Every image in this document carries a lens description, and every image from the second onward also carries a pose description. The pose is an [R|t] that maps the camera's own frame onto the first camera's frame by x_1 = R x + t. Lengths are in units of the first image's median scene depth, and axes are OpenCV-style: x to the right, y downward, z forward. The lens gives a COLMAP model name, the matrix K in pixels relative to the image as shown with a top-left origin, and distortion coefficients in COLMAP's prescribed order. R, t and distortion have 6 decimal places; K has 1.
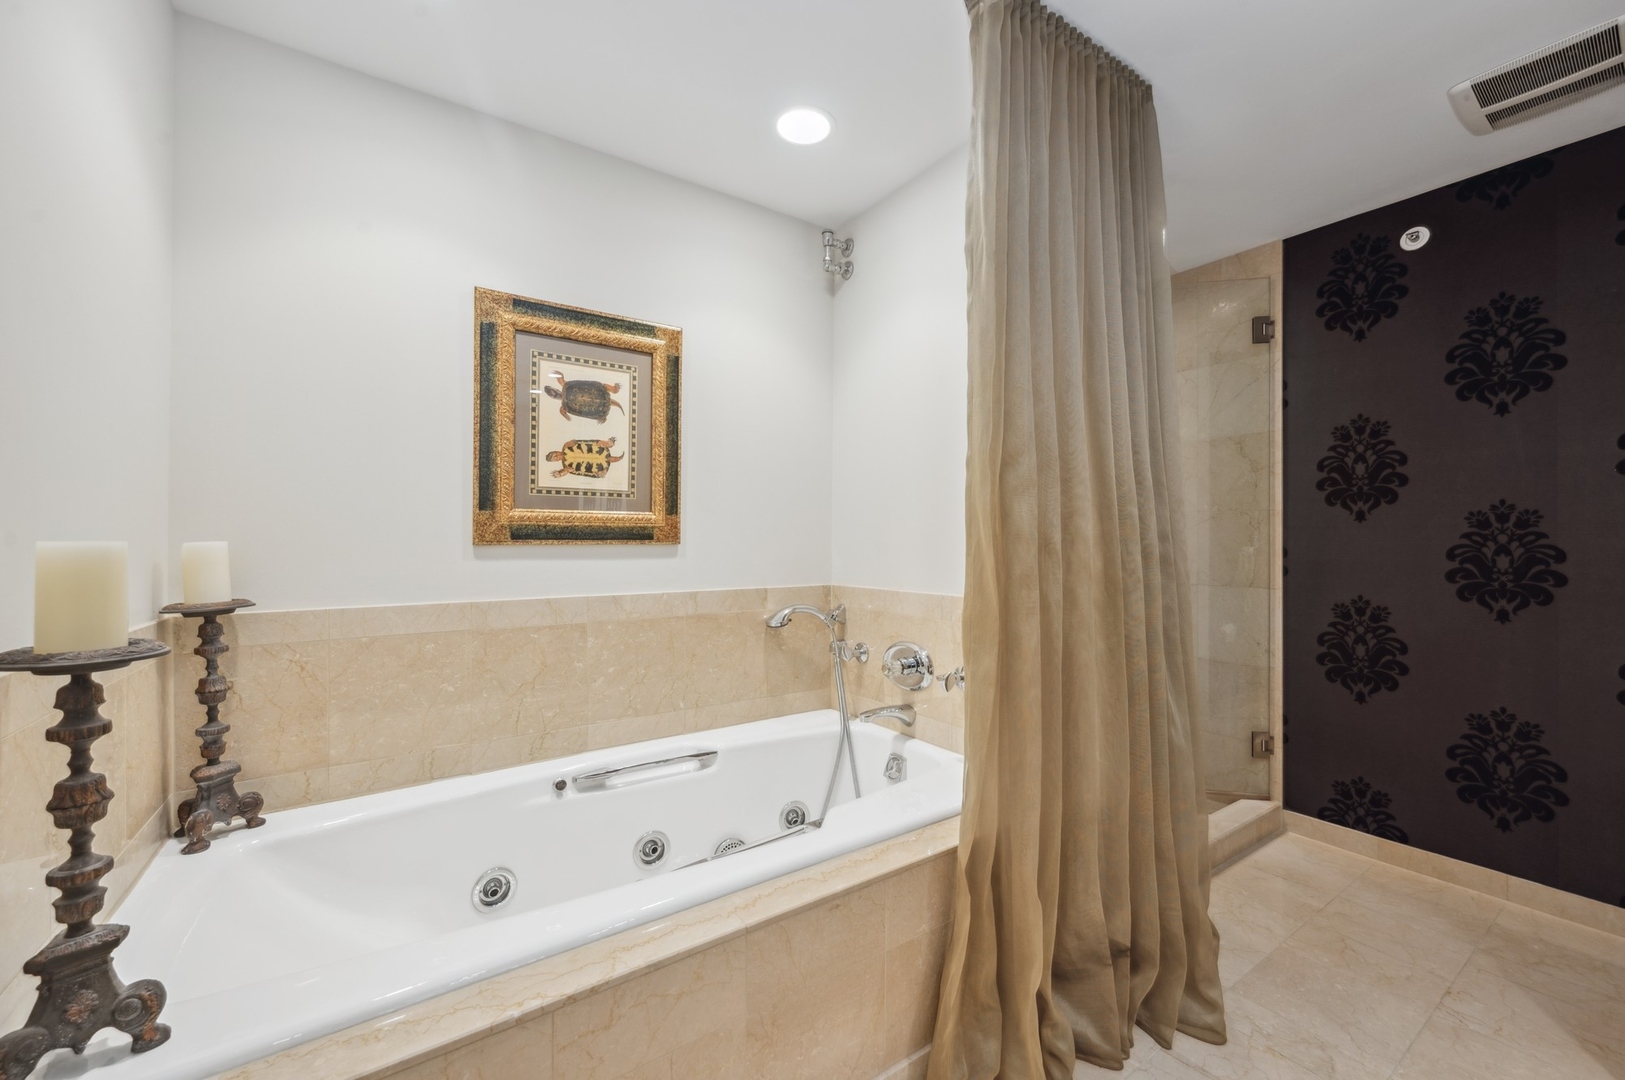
lens RADIAL K [[637.0, 0, 812.2], [0, 637.0, 537.8], [0, 0, 1]] dist [-0.001650, -0.000075]
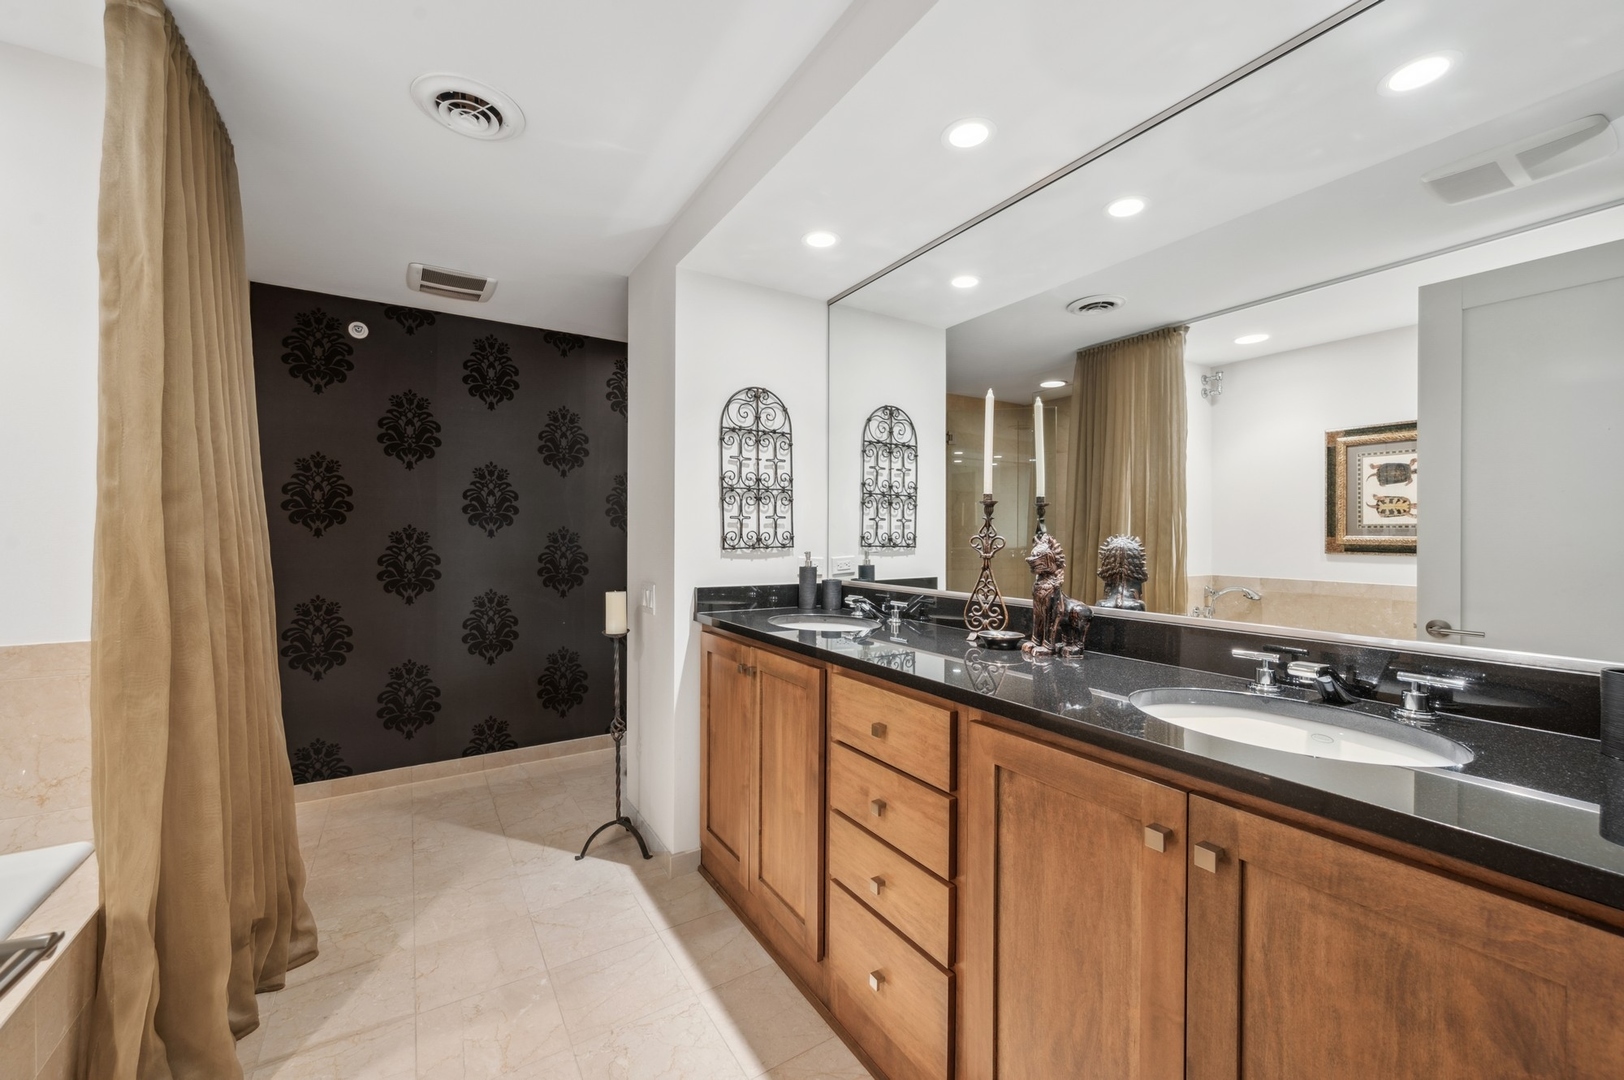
lens RADIAL K [[636.6, 0, 811.7], [0, 636.6, 537.8], [0, 0, 1]] dist [-0.001650, -0.000075]
pose [[0.035473, -0.006517, 0.999349, -0.416262], [-0.009130, 0.999935, 0.006845, -0.047382], [-0.999329, -0.009367, 0.035411, -0.027360]]
